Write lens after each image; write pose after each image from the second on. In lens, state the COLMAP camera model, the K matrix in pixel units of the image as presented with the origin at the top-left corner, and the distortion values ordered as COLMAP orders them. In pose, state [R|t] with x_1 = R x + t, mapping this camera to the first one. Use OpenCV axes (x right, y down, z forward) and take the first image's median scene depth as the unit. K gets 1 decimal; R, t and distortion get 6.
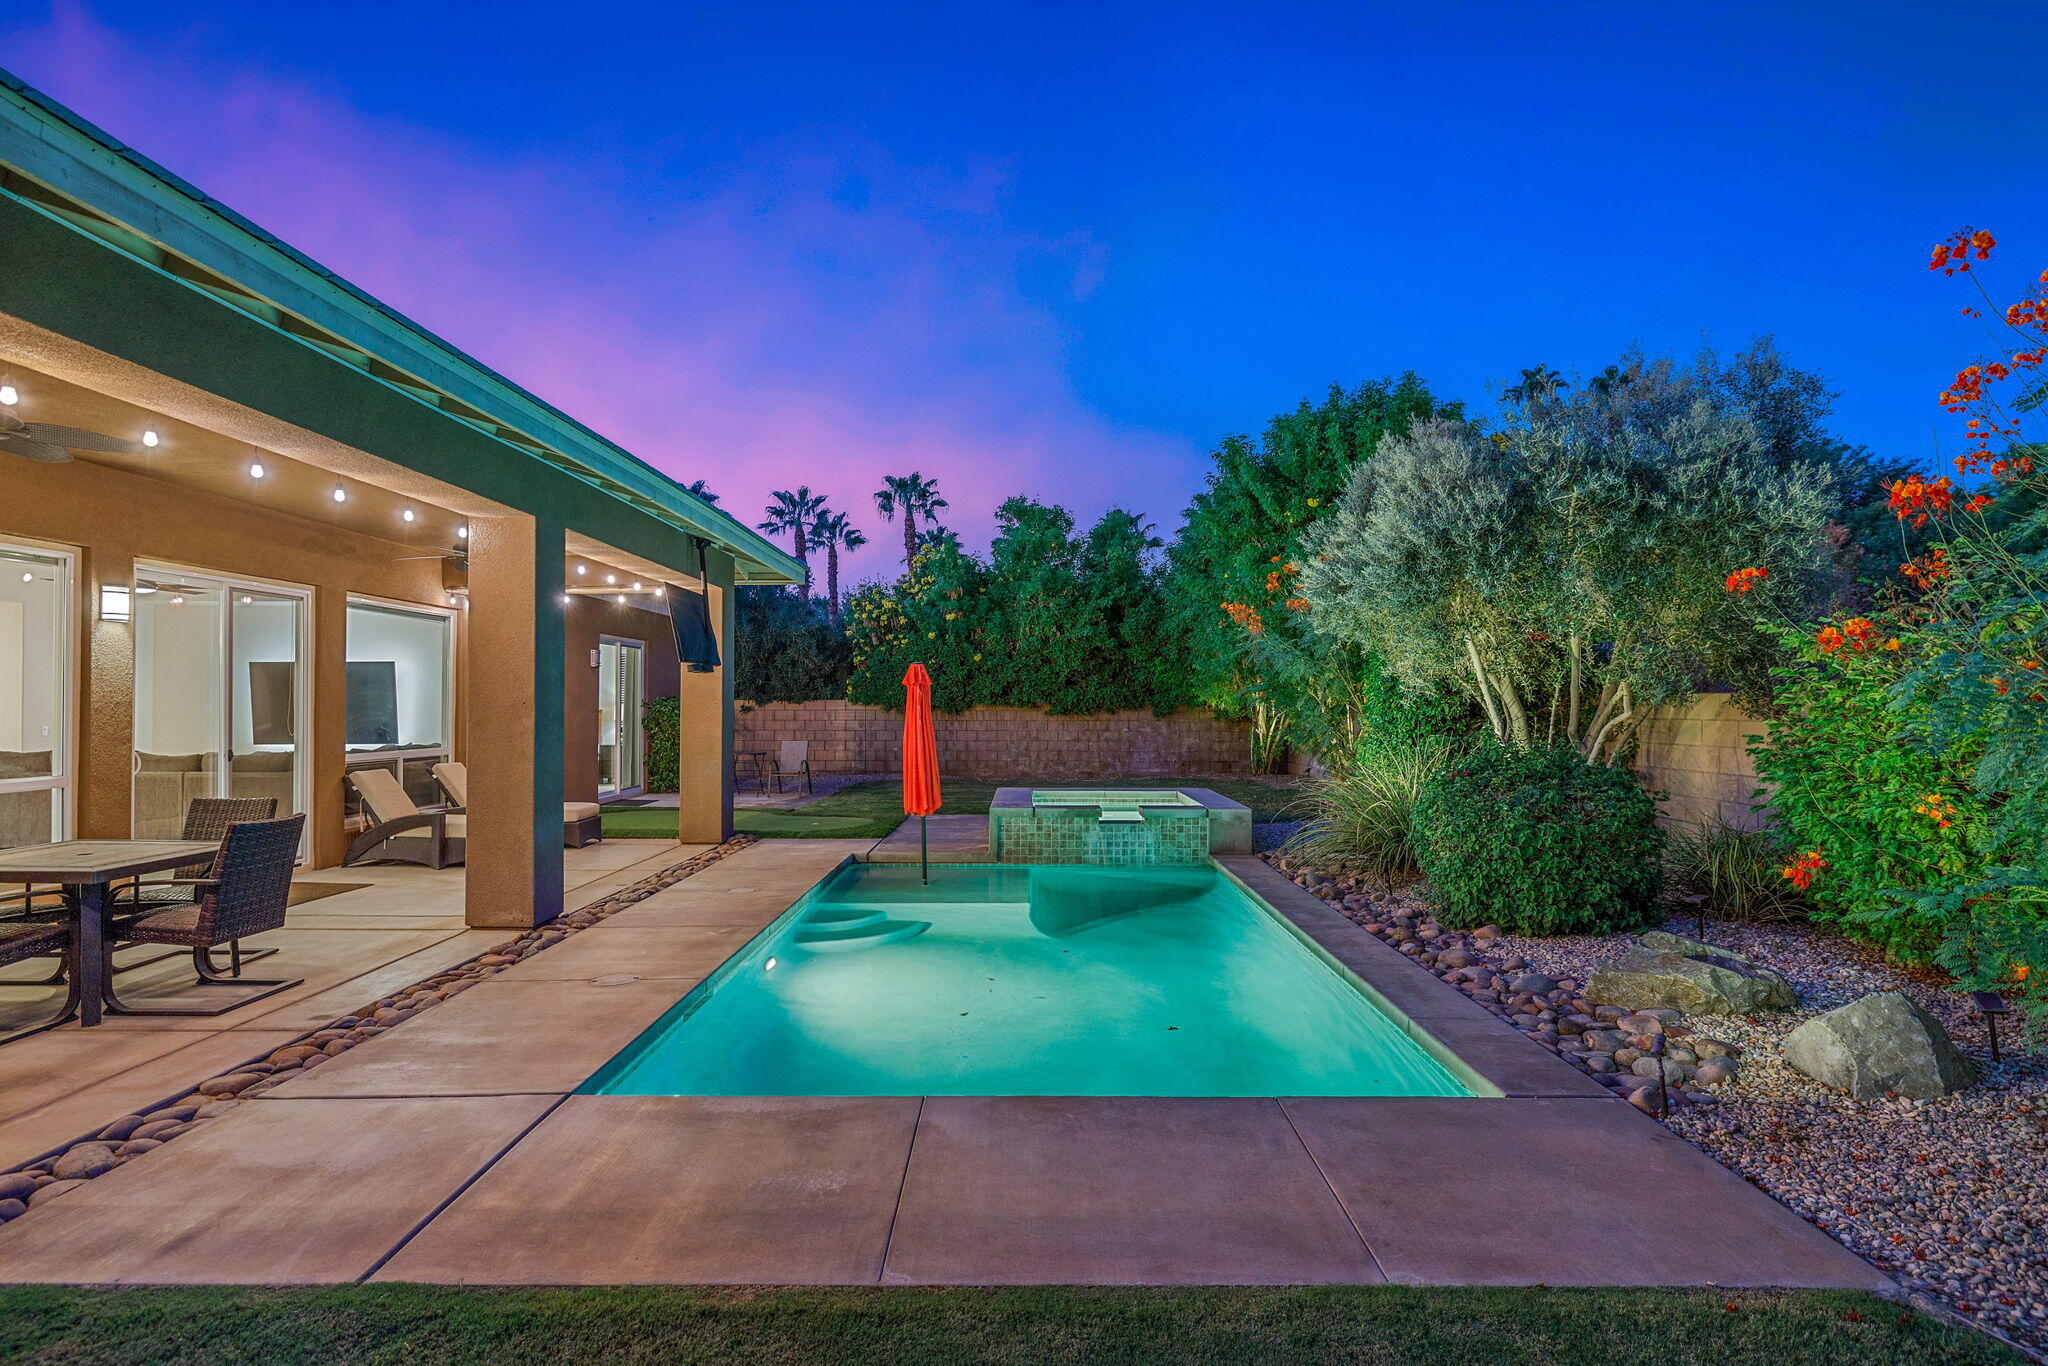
lens RADIAL K [[979.6, 0, 1024.0], [0, 979.6, 683.0], [0, 0, 1]] dist [-0.000931, 0.000413]
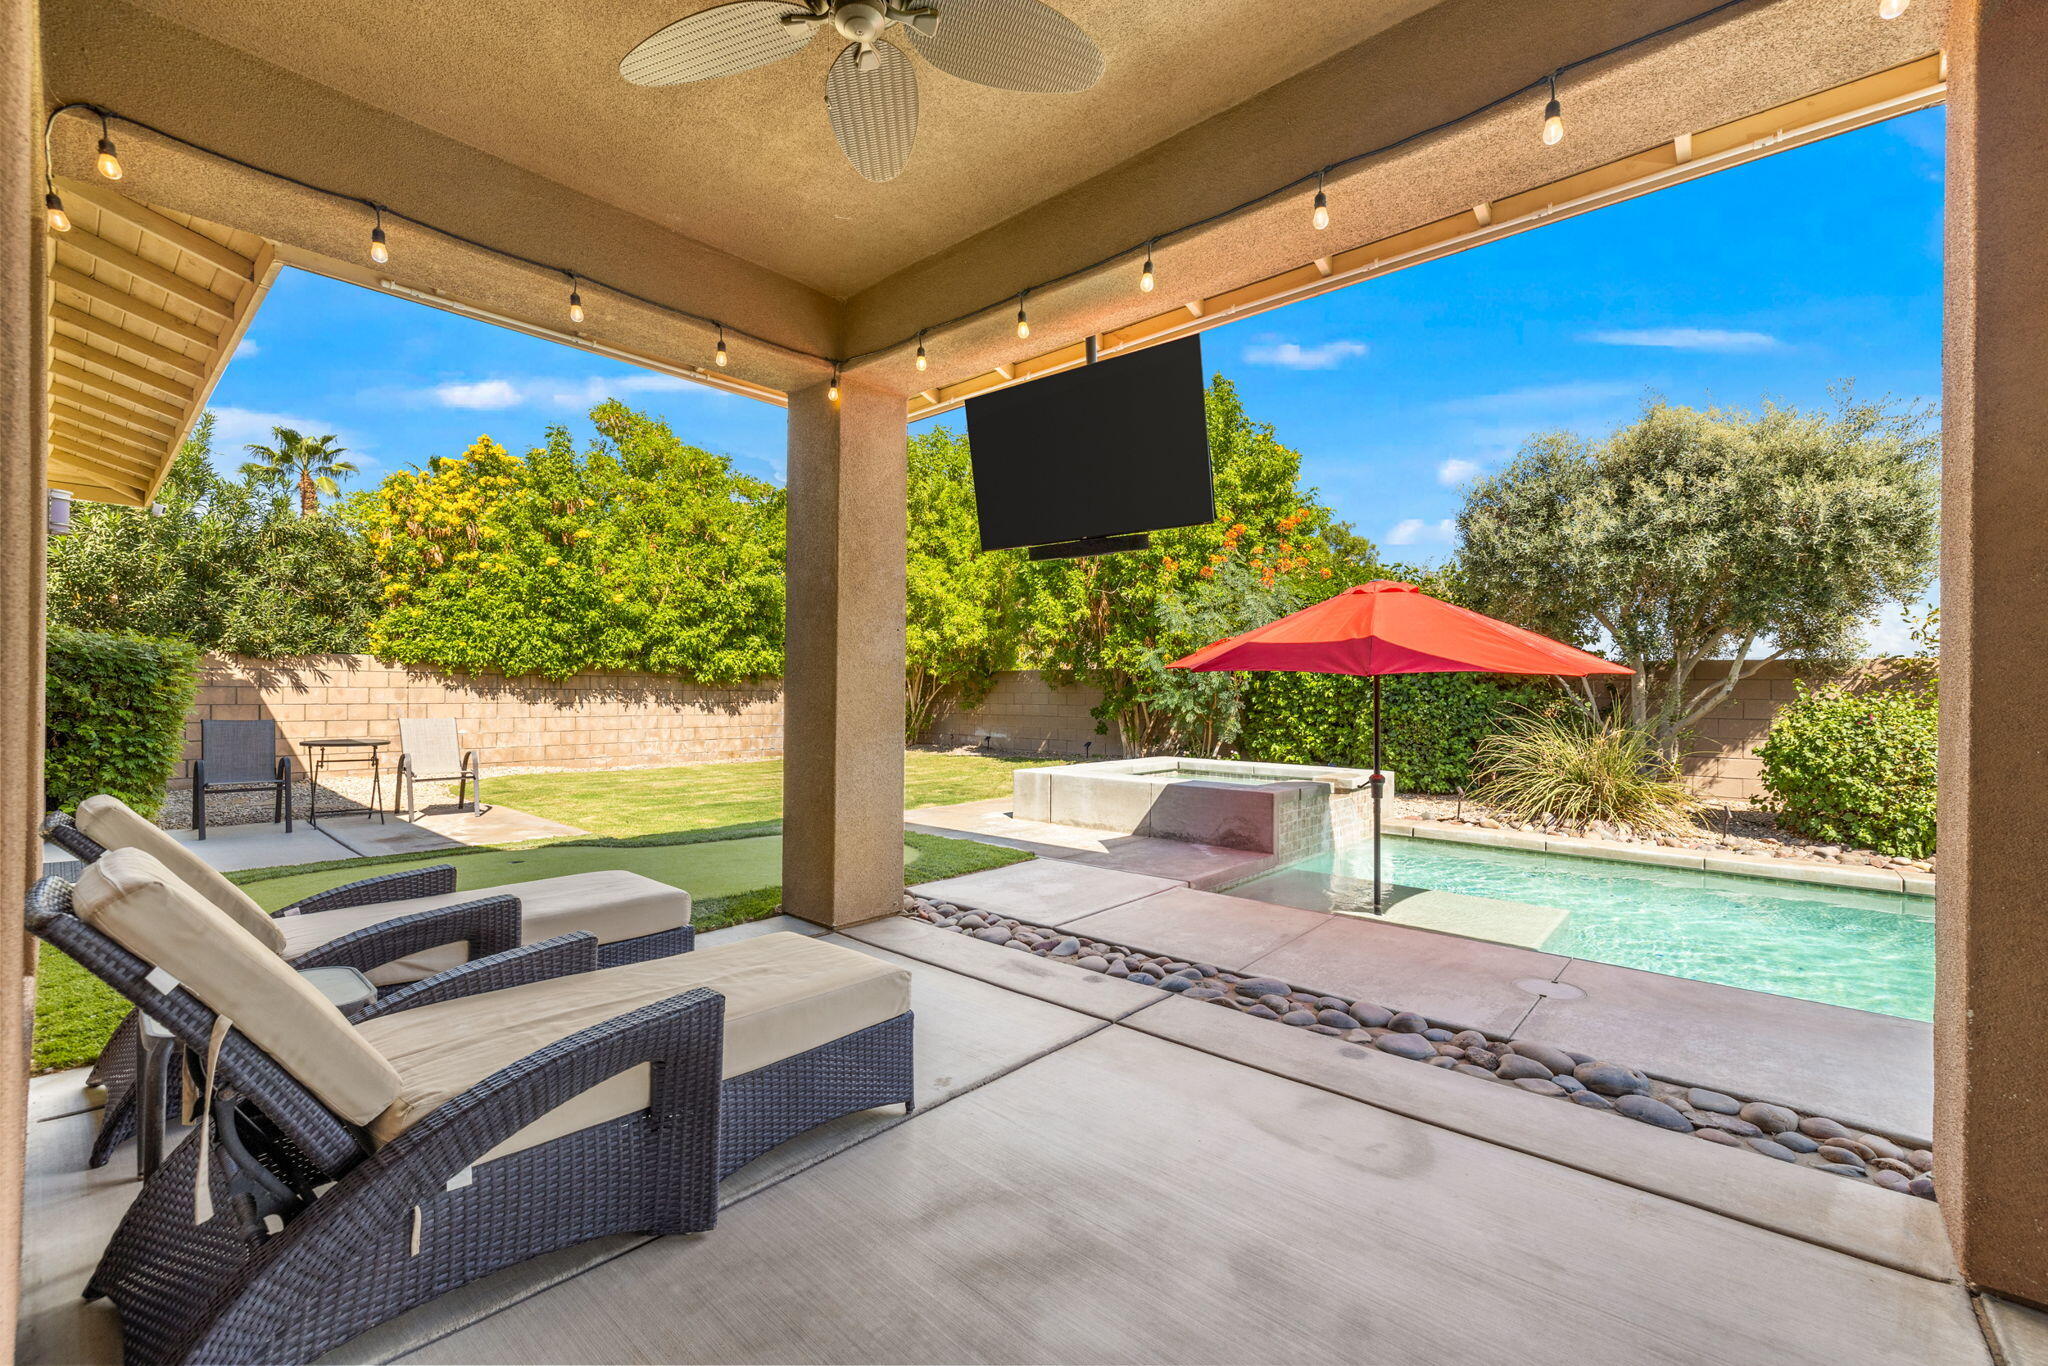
lens RADIAL K [[871.5, 0, 1020.8], [0, 871.5, 690.4], [0, 0, 1]] dist [-0.000714, 0.000516]
pose [[0.679254, 0.007427, 0.733866, -0.304381], [-0.026927, 0.999528, 0.014808, 0.022111], [-0.733409, -0.029819, 0.679133, 0.329261]]
